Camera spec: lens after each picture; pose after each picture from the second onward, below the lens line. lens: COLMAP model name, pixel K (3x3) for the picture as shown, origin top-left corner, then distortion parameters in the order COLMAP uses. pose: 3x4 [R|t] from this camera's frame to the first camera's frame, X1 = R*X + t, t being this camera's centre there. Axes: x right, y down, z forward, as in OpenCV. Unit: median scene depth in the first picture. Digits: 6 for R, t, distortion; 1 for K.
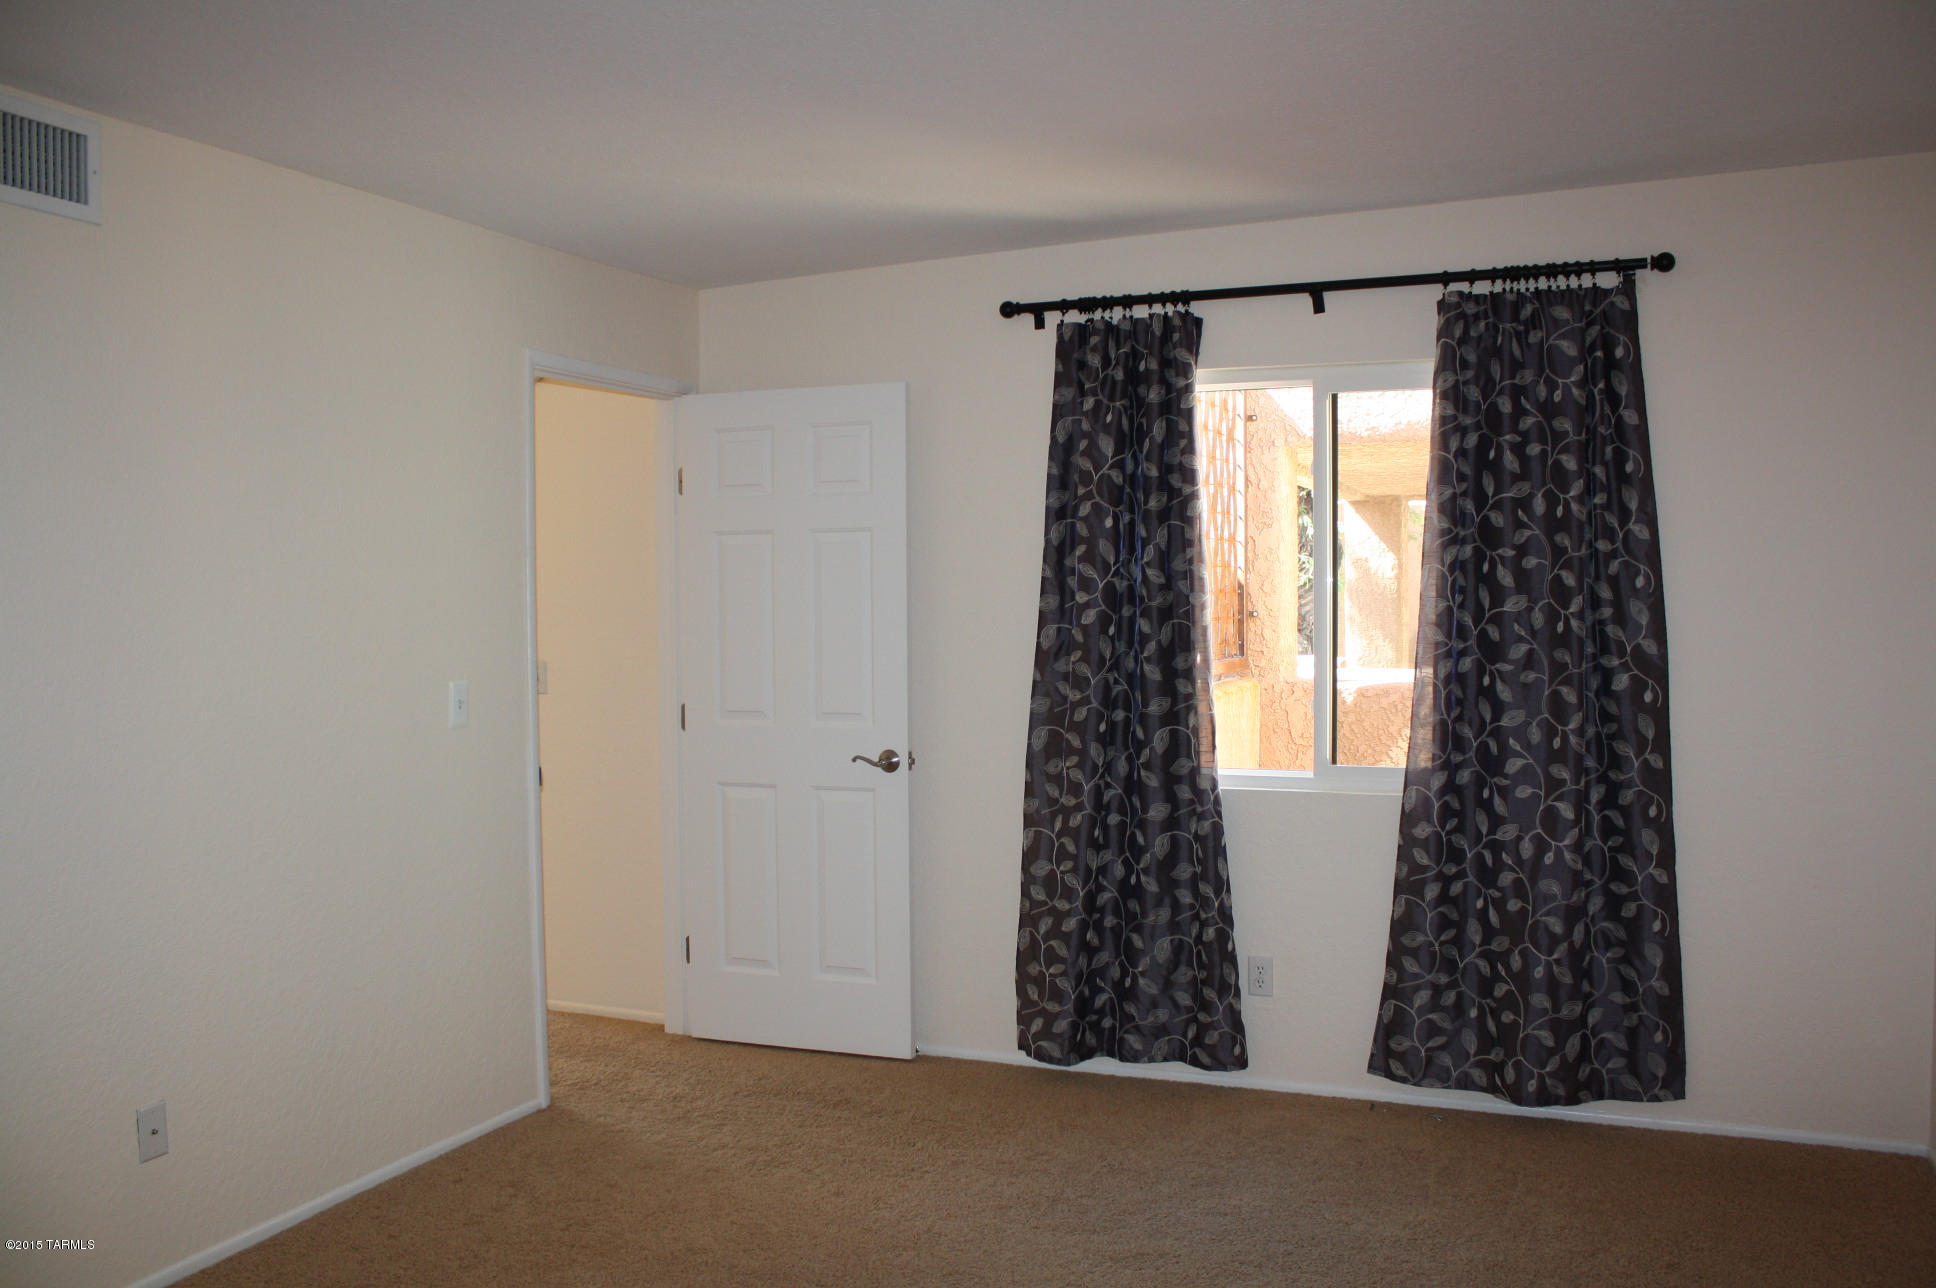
lens RADIAL K [[1663.5, 0, 969.3], [0, 1663.5, 668.3], [0, 0, 1]] dist [-0.030310, 0.005073]
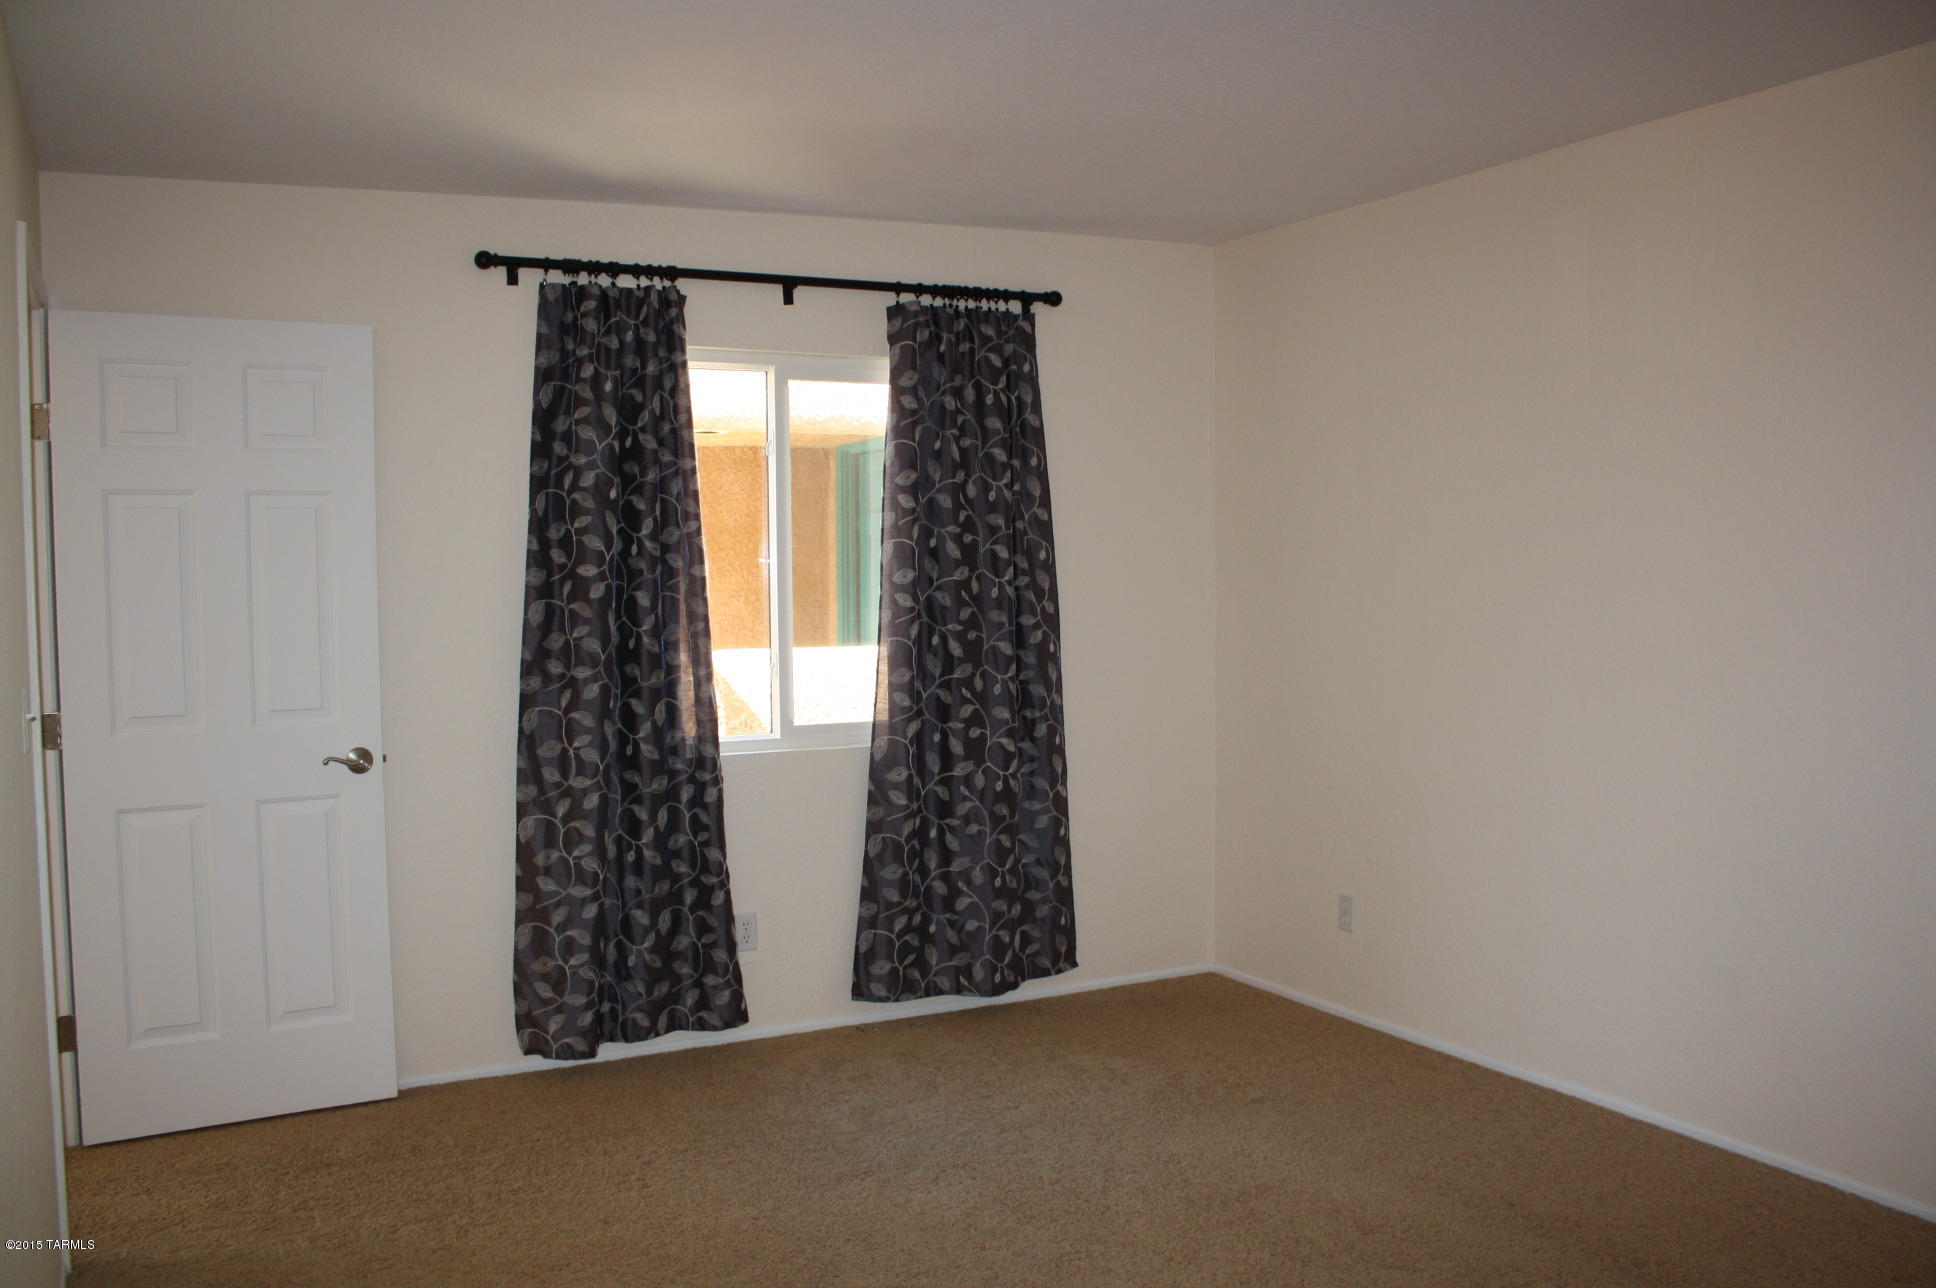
lens RADIAL K [[1640.2, 0, 968.0], [0, 1640.2, 644.0], [0, 0, 1]] dist [-0.005530, 0.006091]
pose [[0.674516, -0.036757, 0.737345, -0.495547], [0.039185, 0.999134, 0.013962, -0.004907], [-0.737220, 0.019475, 0.675372, 0.198875]]
